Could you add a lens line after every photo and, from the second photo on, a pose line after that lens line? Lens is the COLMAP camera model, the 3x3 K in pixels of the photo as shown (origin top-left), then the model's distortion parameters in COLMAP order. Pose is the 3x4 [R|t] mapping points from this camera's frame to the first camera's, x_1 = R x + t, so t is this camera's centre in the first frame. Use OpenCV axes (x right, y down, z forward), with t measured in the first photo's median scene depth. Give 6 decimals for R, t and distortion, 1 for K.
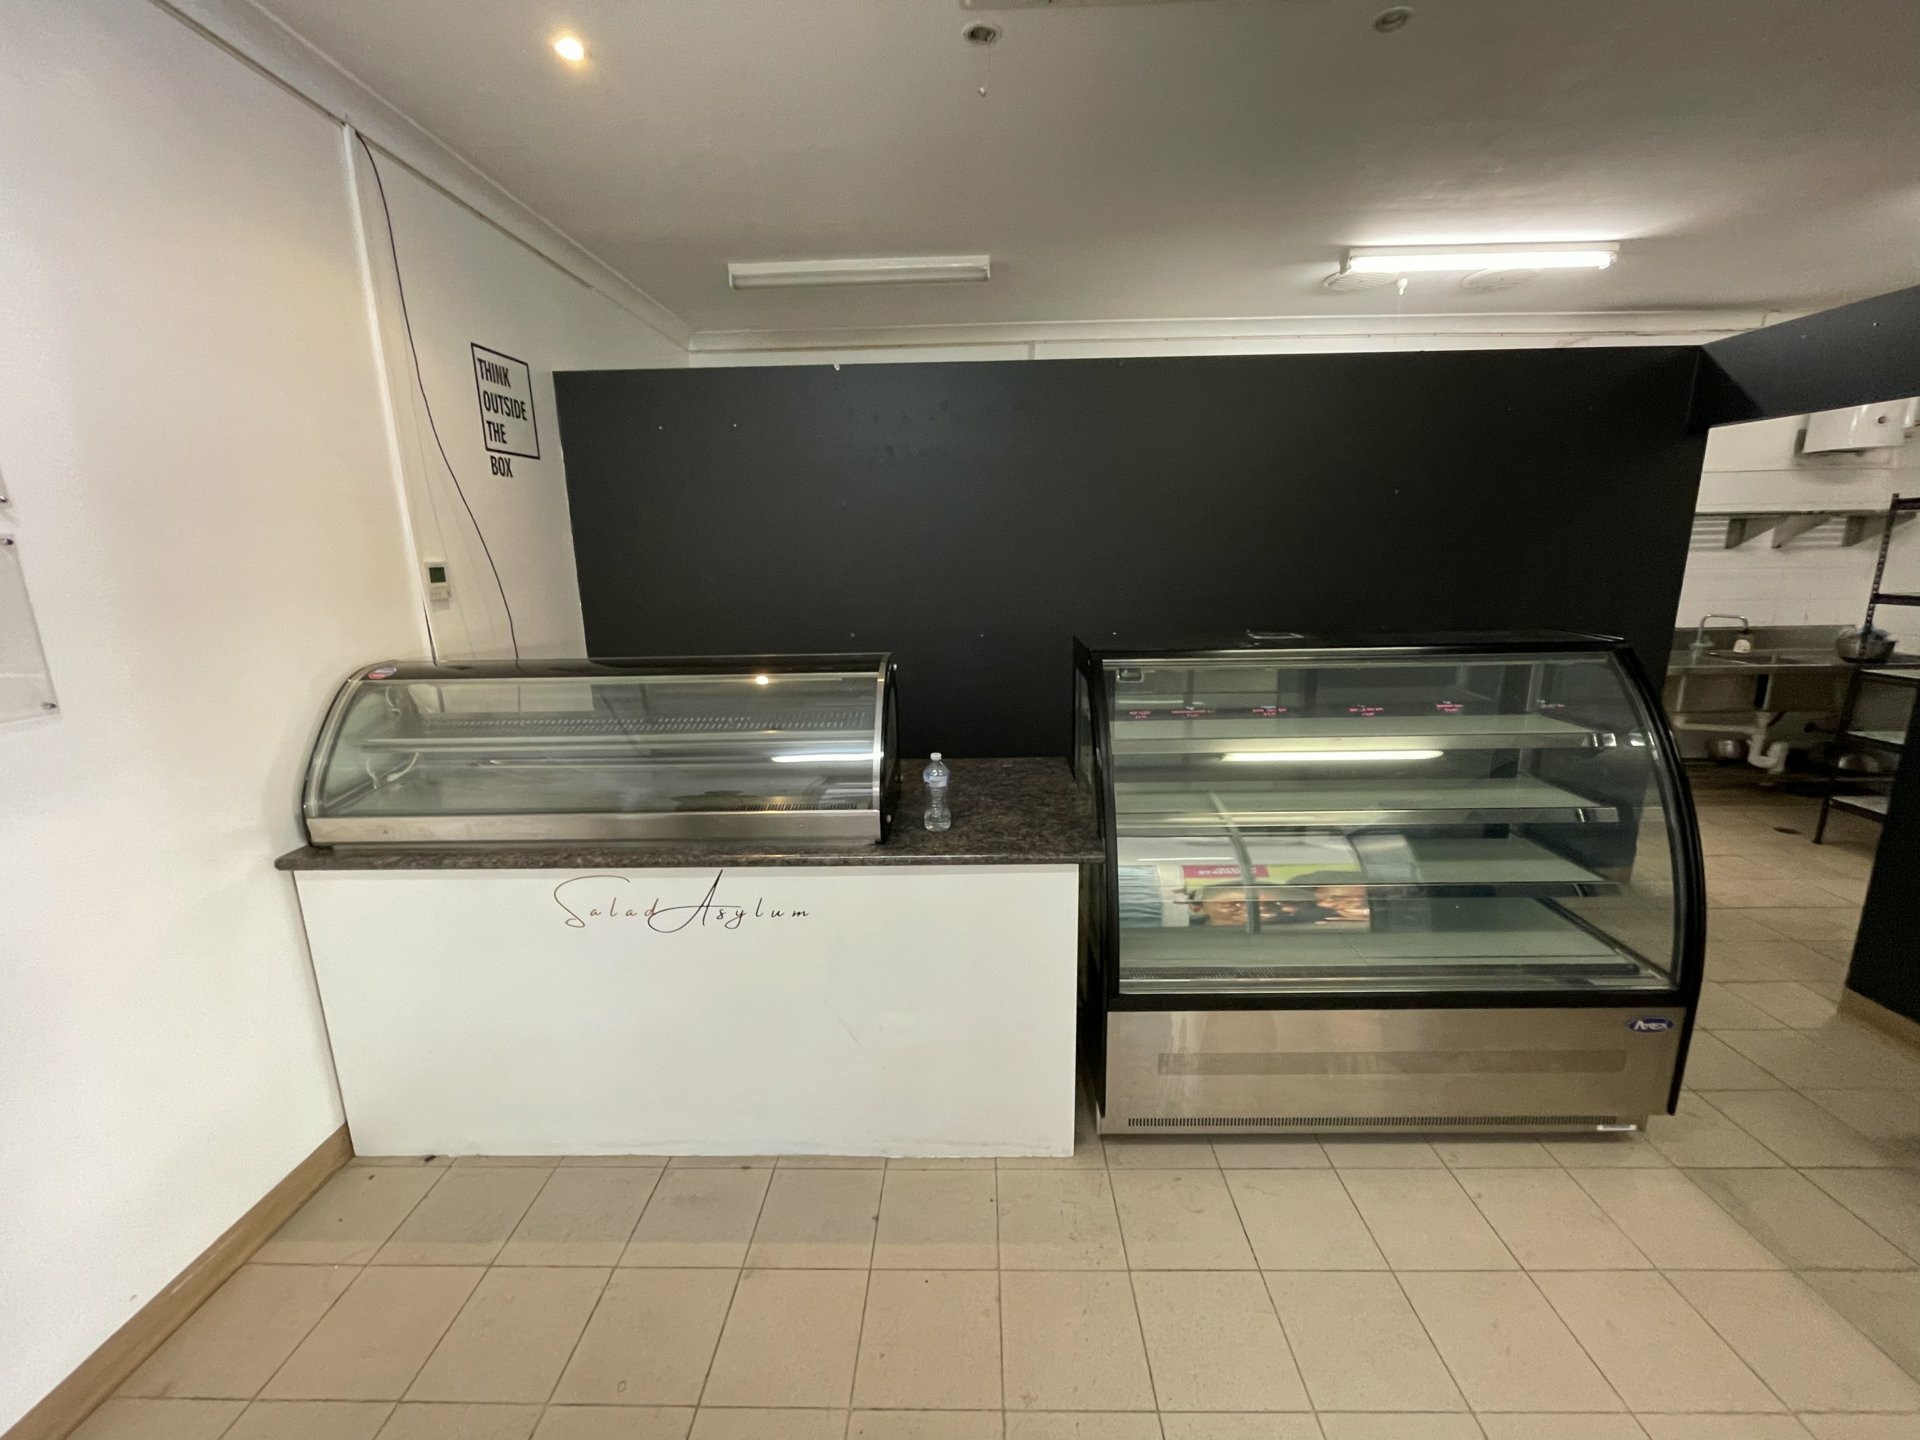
lens RADIAL K [[768.4, 0, 969.9], [0, 768.4, 712.7], [0, 0, 1]] dist [-0.000626, -0.000071]
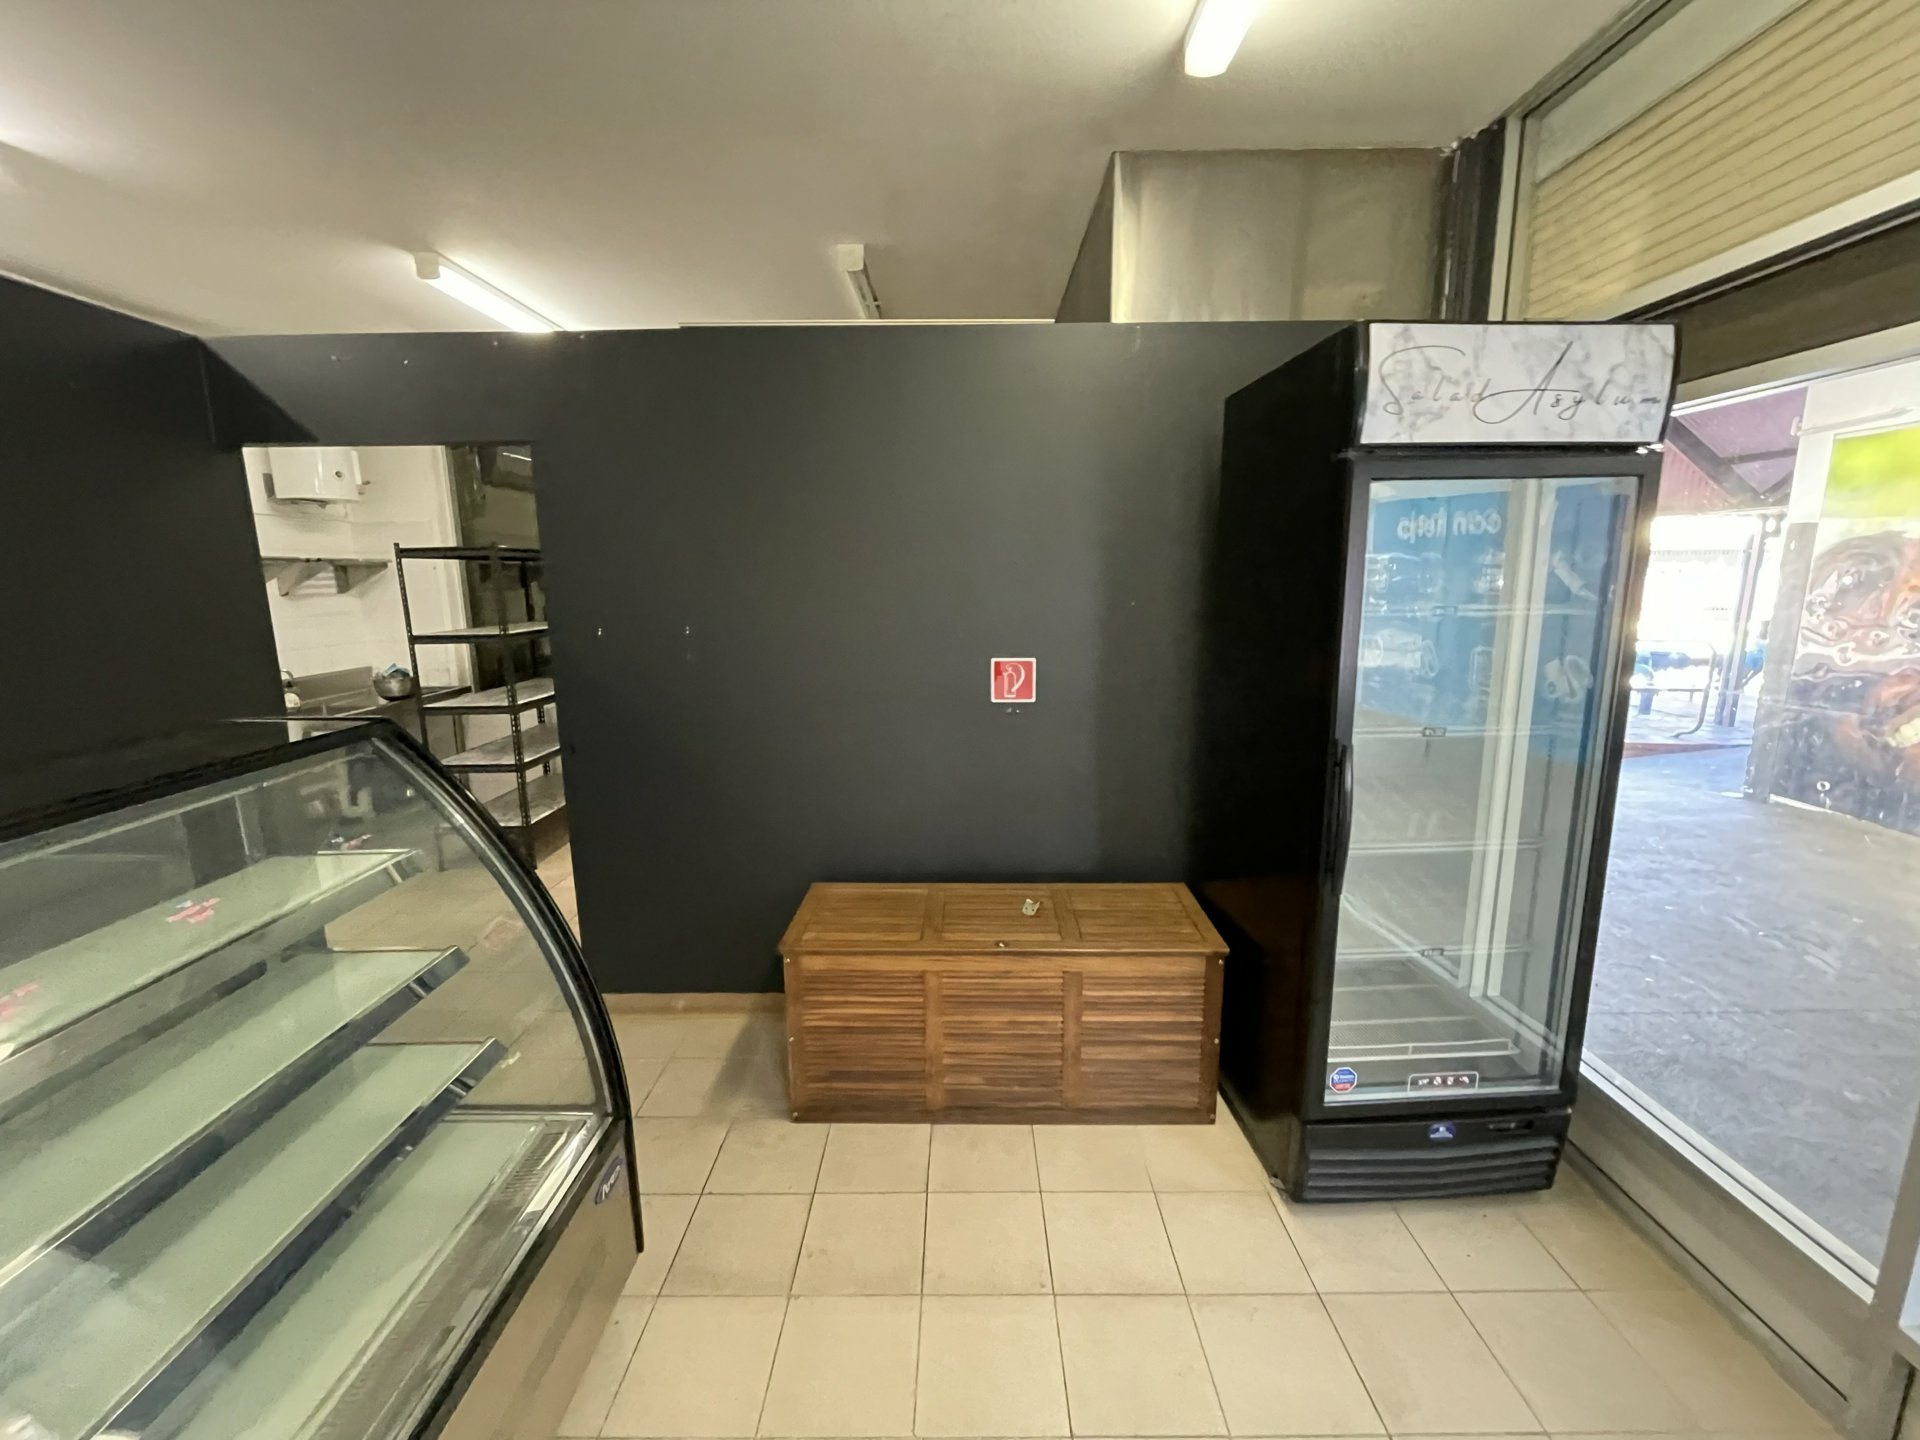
lens RADIAL K [[768.4, 0, 969.9], [0, 768.4, 712.7], [0, 0, 1]] dist [-0.000626, -0.000071]
pose [[-0.027450, -0.161018, 0.986570, 0.069350], [0.224905, 0.960642, 0.163045, -0.041495], [-0.973994, 0.226360, 0.009844, 0.205687]]
